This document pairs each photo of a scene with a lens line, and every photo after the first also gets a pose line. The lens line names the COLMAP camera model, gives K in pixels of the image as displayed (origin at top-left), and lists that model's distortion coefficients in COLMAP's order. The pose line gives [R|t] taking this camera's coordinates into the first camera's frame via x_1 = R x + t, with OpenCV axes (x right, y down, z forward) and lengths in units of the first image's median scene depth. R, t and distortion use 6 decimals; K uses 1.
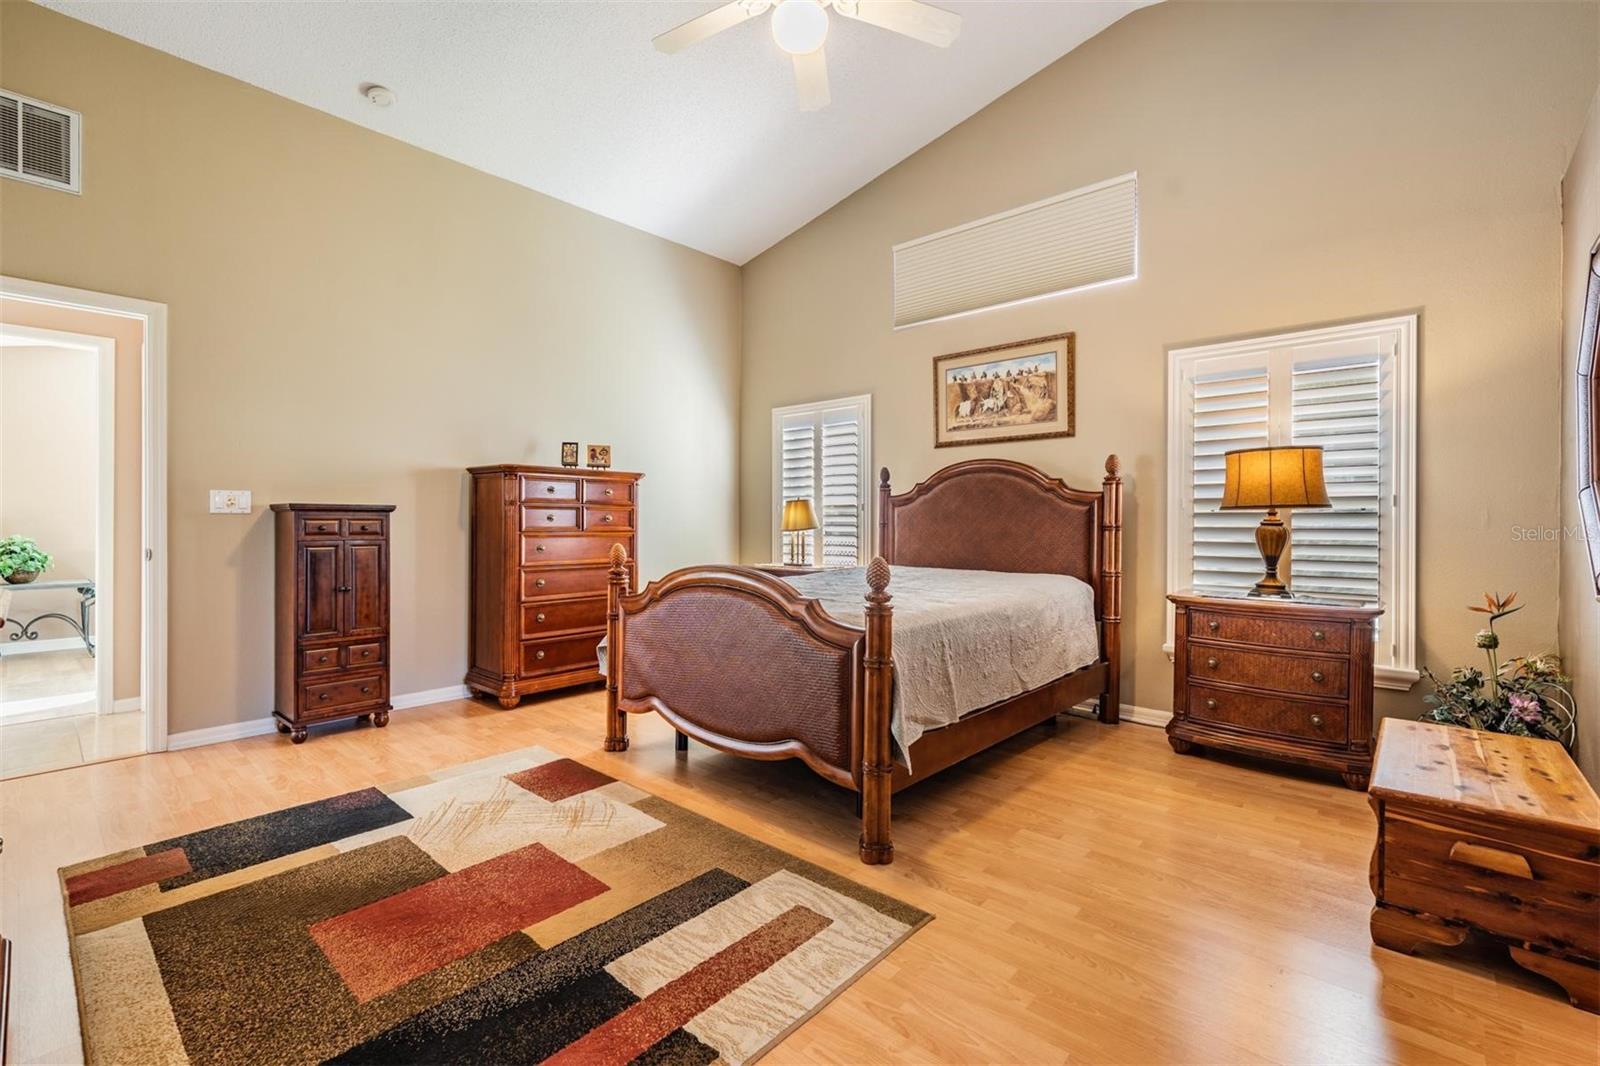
lens RADIAL K [[700.1, 0, 802.6], [0, 700.1, 526.1], [0, 0, 1]] dist [0.002226, -0.000435]
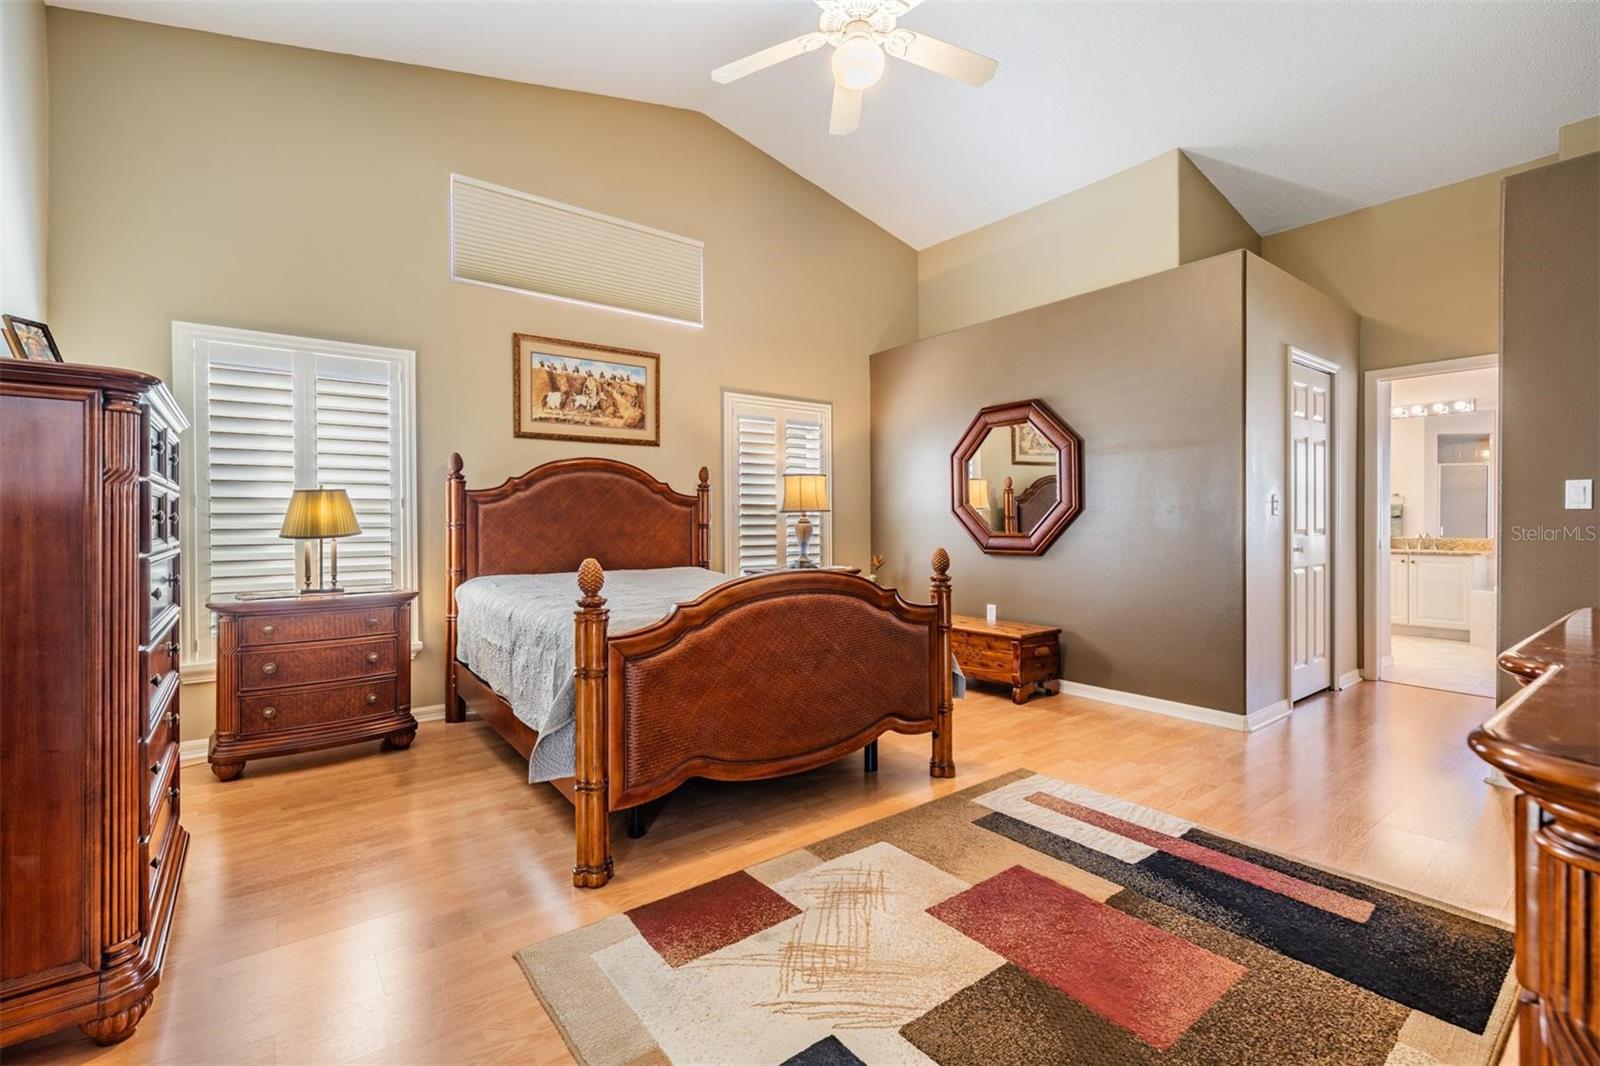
lens RADIAL K [[700.1, 0, 803.2], [0, 700.1, 524.7], [0, 0, 1]] dist [0.002226, -0.000435]
pose [[0.185341, -0.010186, 0.982621, -0.676157], [0.009365, 0.999919, 0.008599, -0.007632], [-0.982630, 0.007609, 0.185421, 0.548034]]
